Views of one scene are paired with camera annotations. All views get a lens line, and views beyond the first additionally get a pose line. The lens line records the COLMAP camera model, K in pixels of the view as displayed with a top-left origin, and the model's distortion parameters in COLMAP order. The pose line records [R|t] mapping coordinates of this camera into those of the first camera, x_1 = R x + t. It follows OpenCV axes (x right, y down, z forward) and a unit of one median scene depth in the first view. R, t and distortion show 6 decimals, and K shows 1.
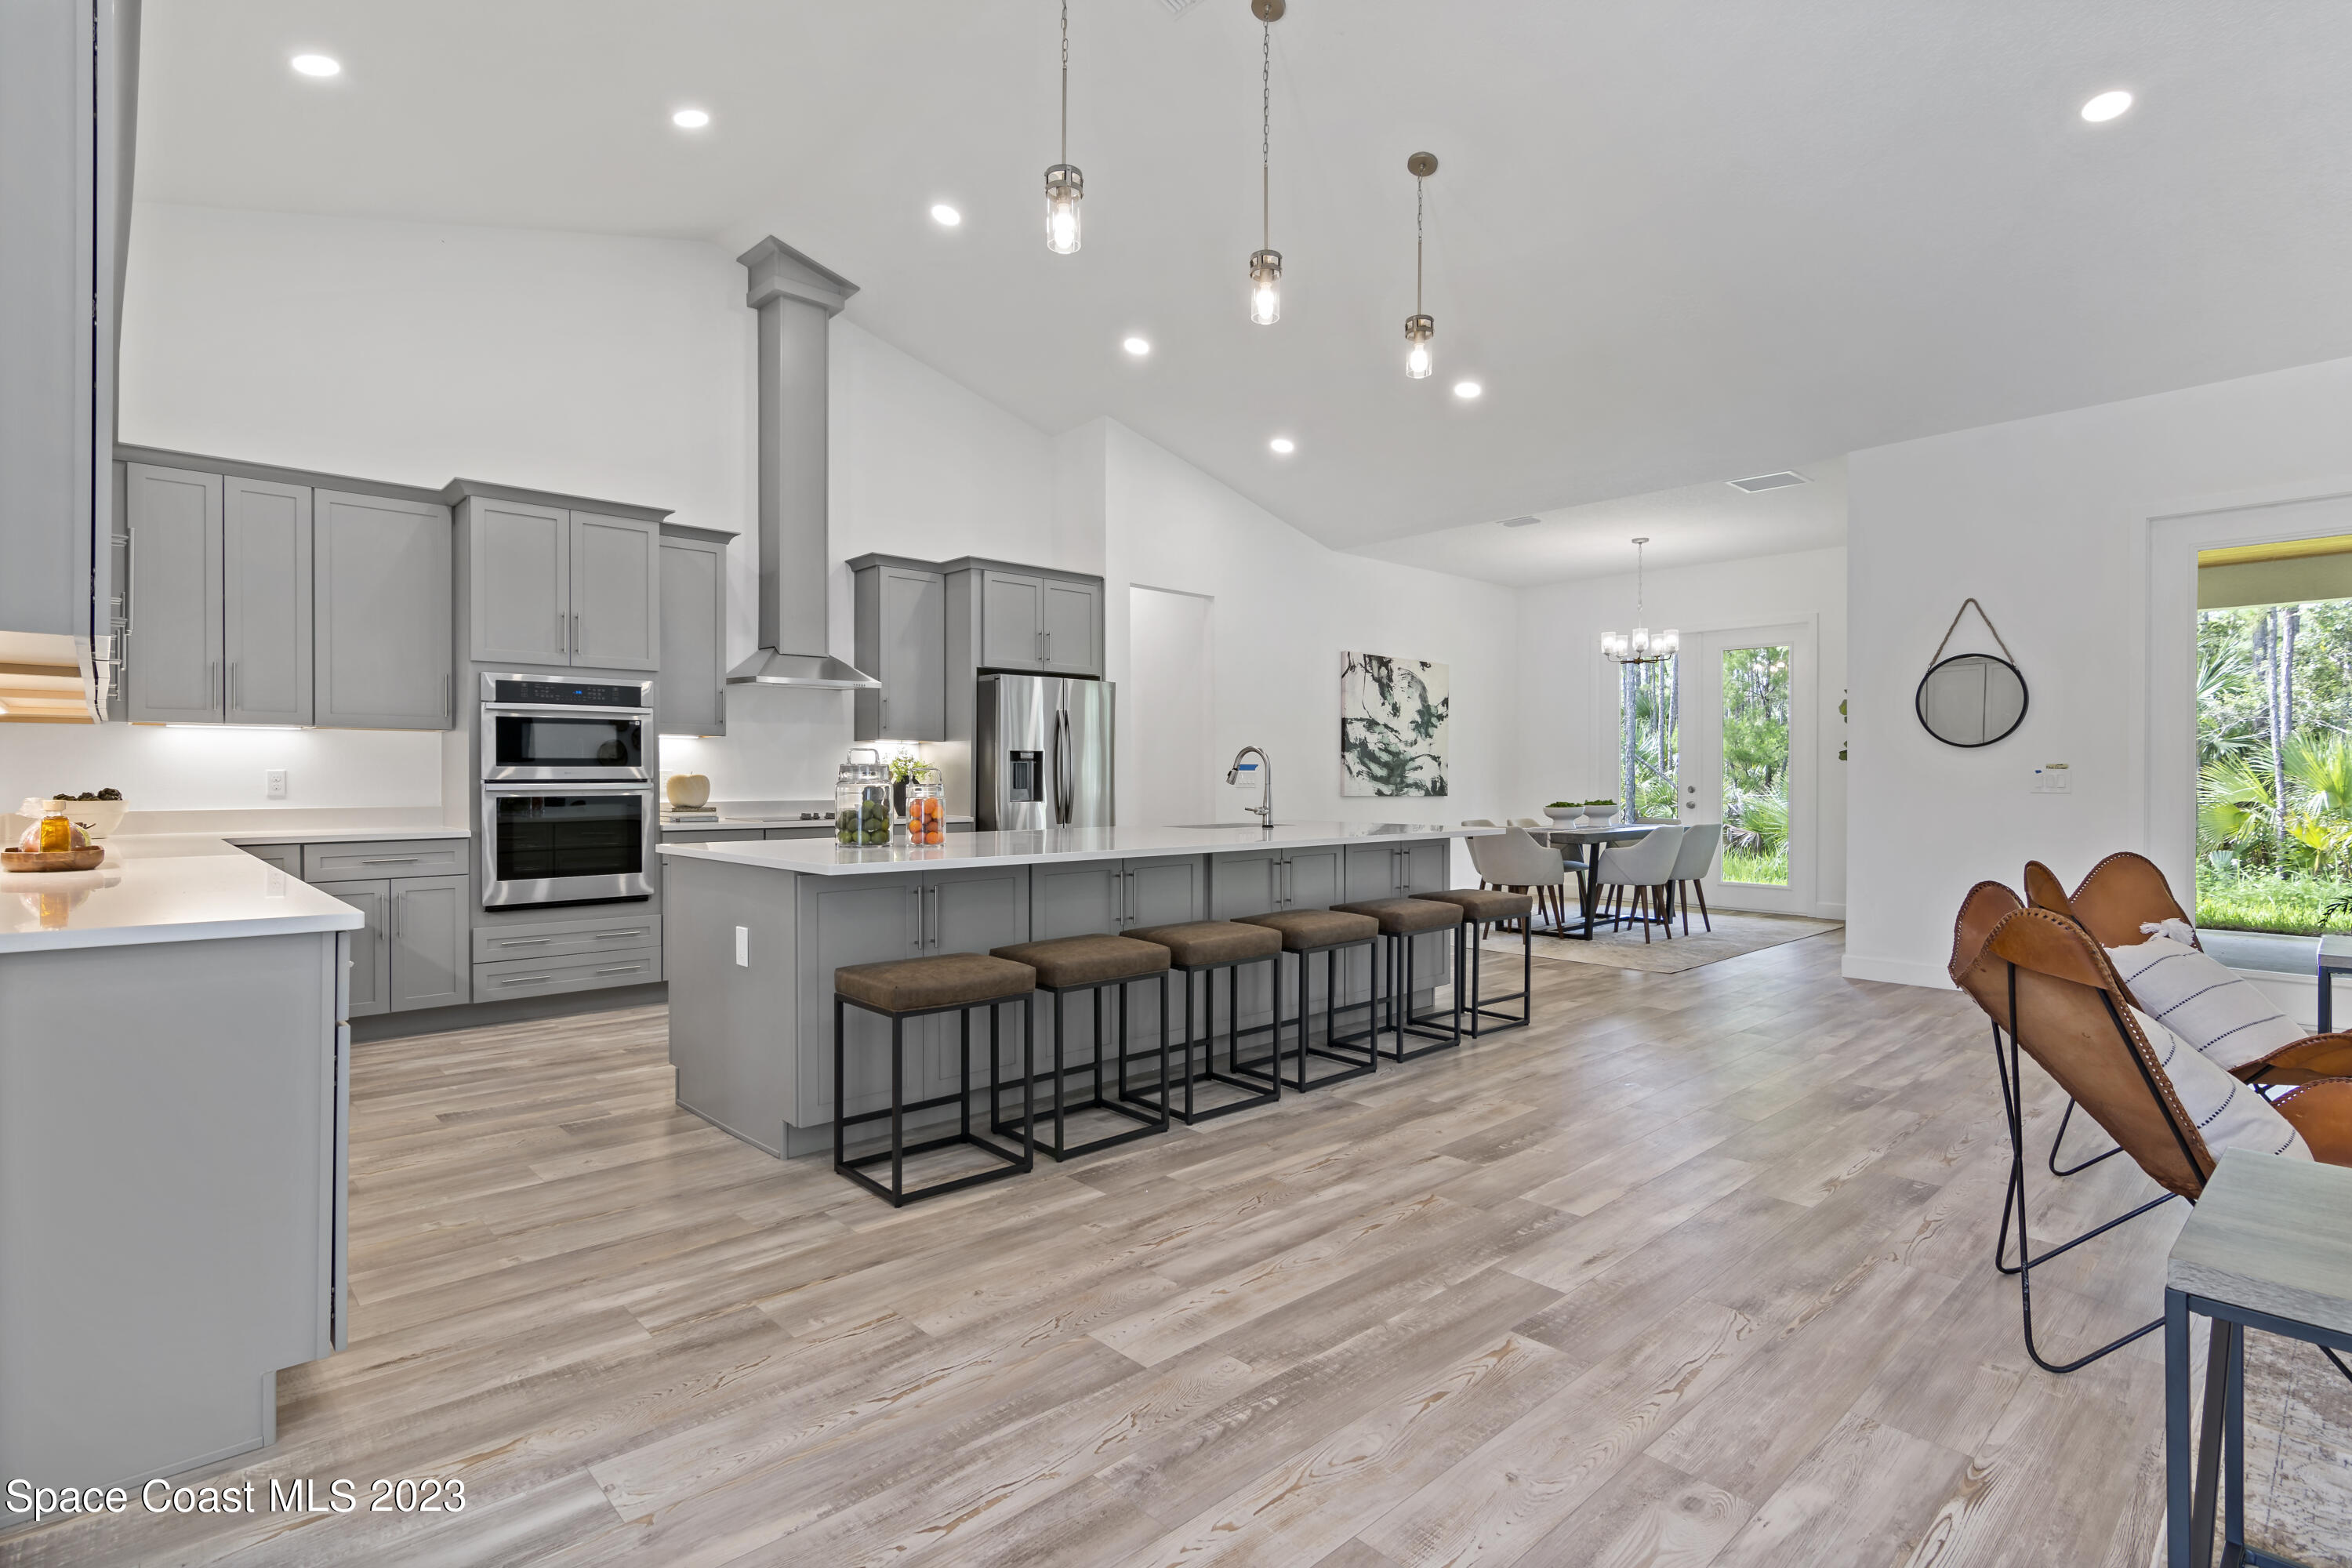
lens RADIAL K [[1147.0, 0, 1177.2], [0, 1147.0, 762.6], [0, 0, 1]] dist [0.003501, 0.001807]
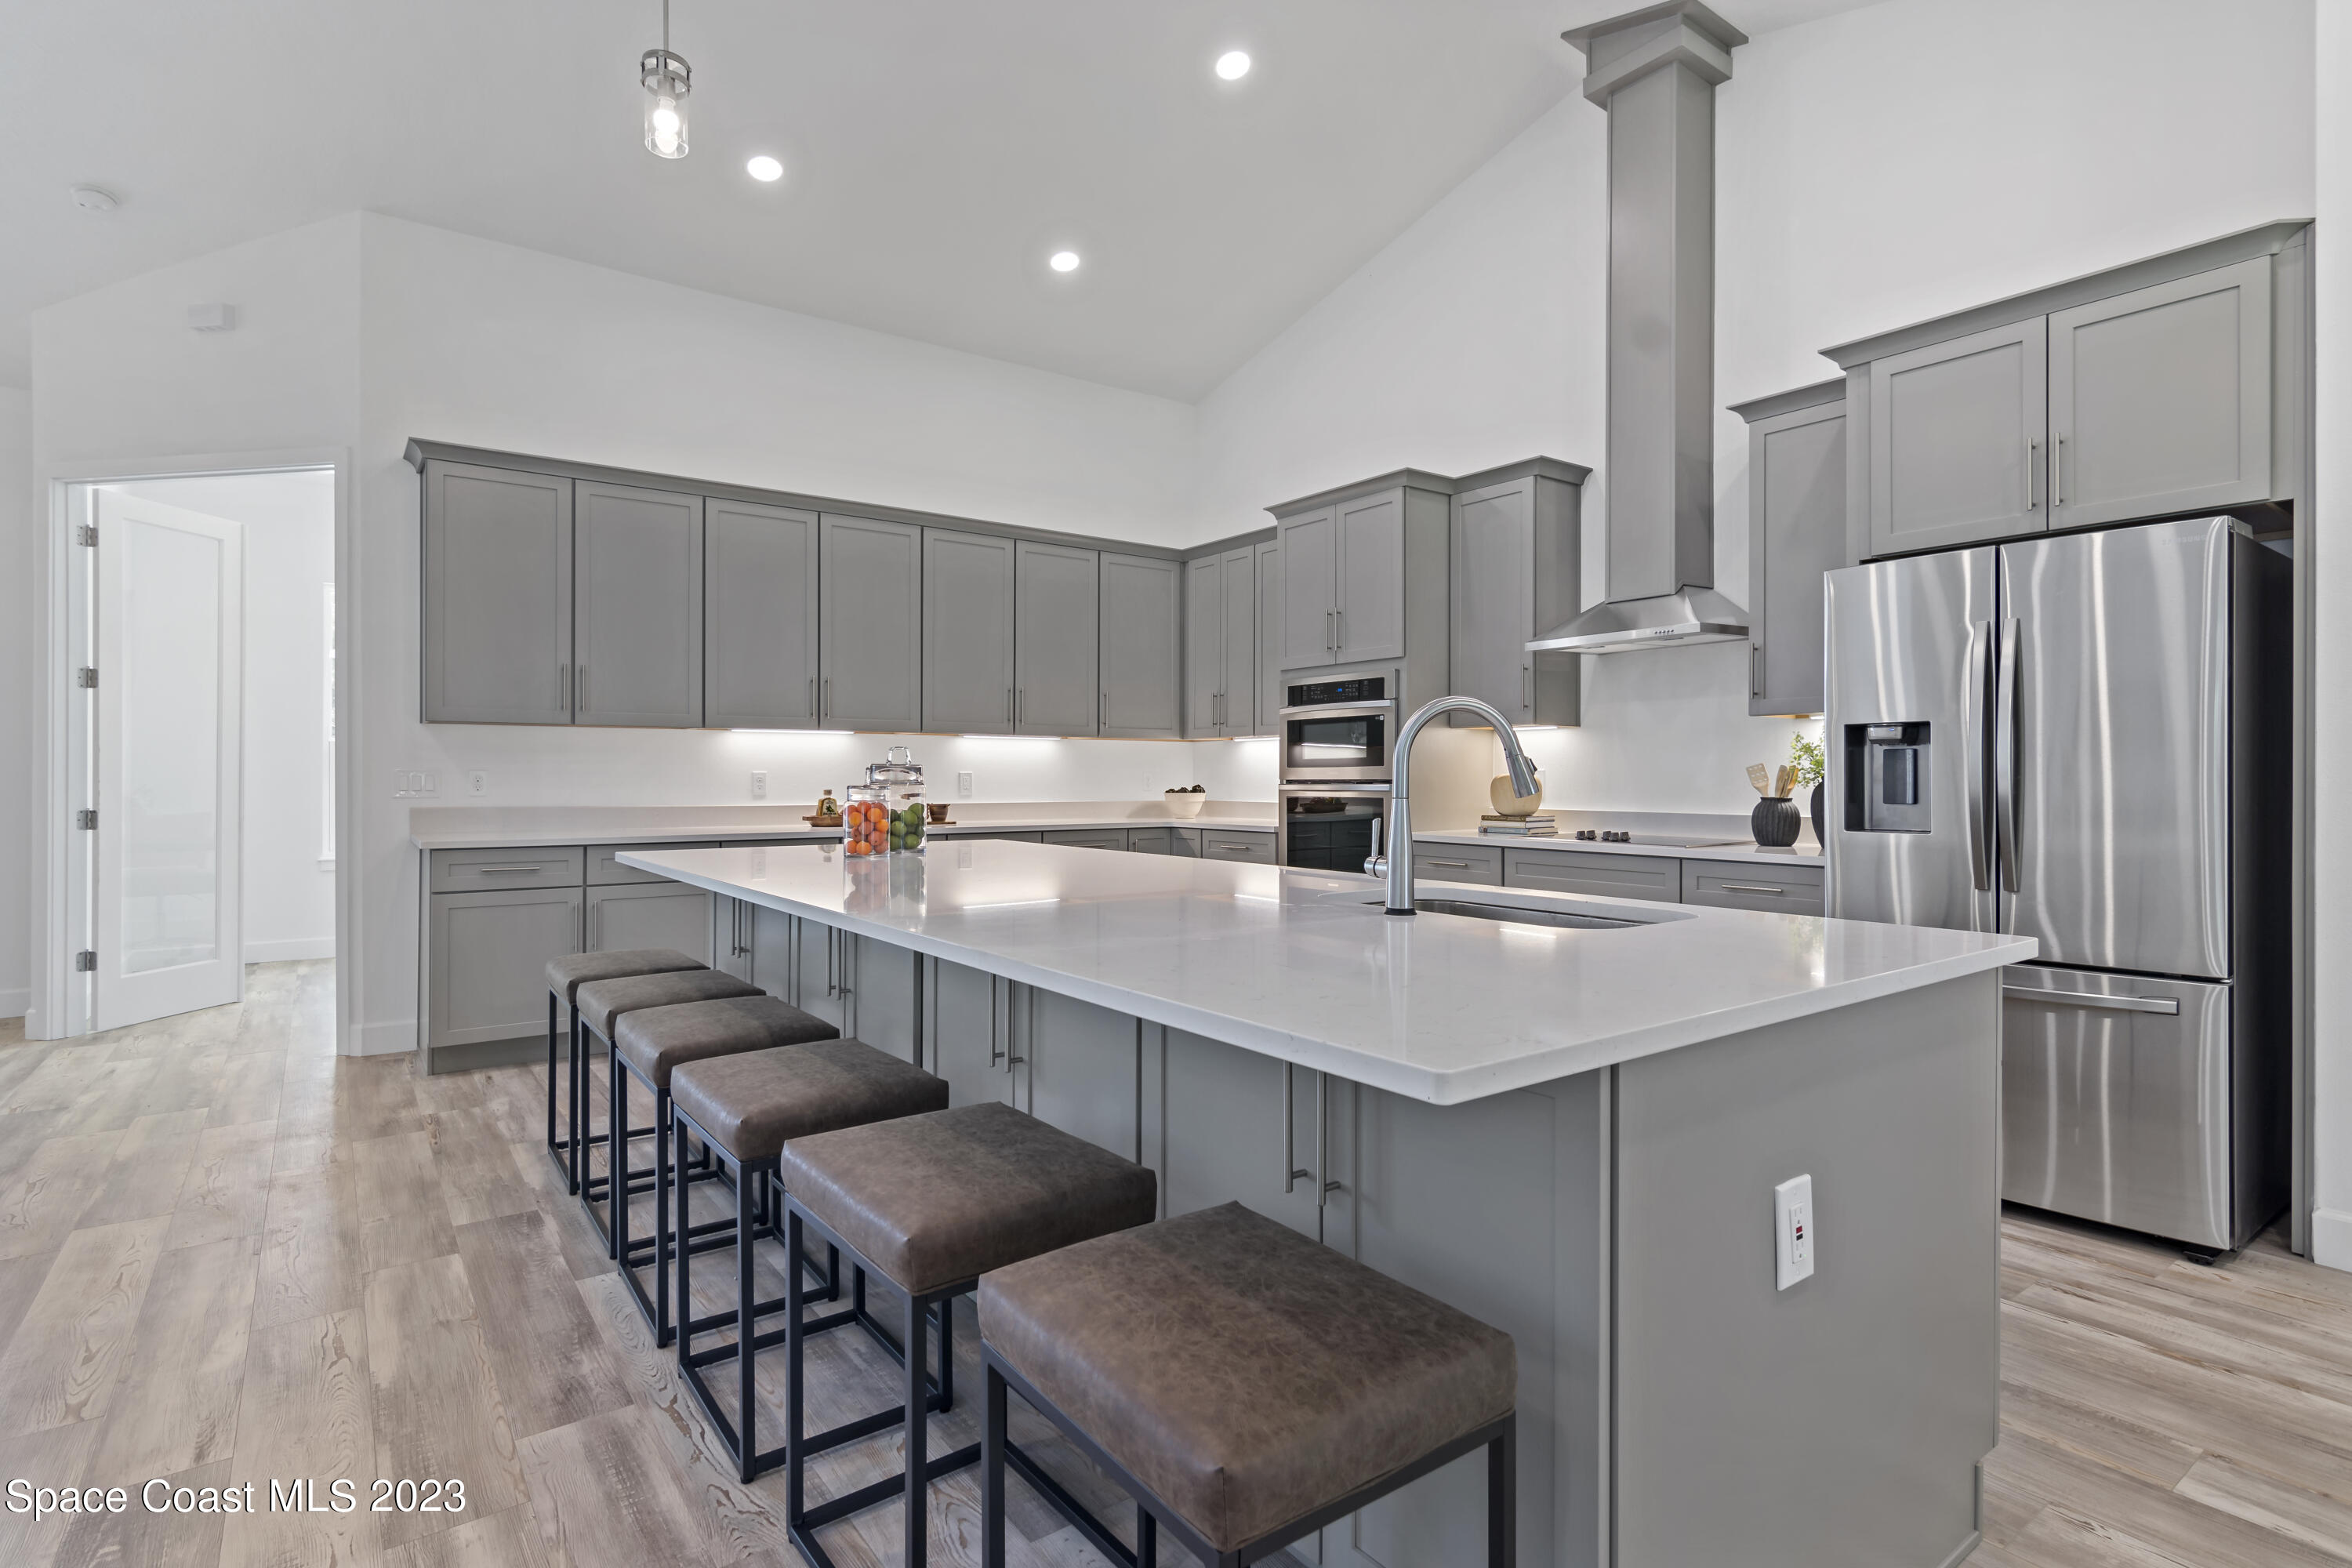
lens RADIAL K [[1157.7, 0, 1184.7], [0, 1157.7, 779.9], [0, 0, 1]] dist [-0.000476, 0.001778]
pose [[-0.111548, 0.004156, -0.993750, 0.850948], [0.013529, 0.999905, 0.002663, 0.018634], [0.993667, -0.013148, -0.111594, 1.792405]]
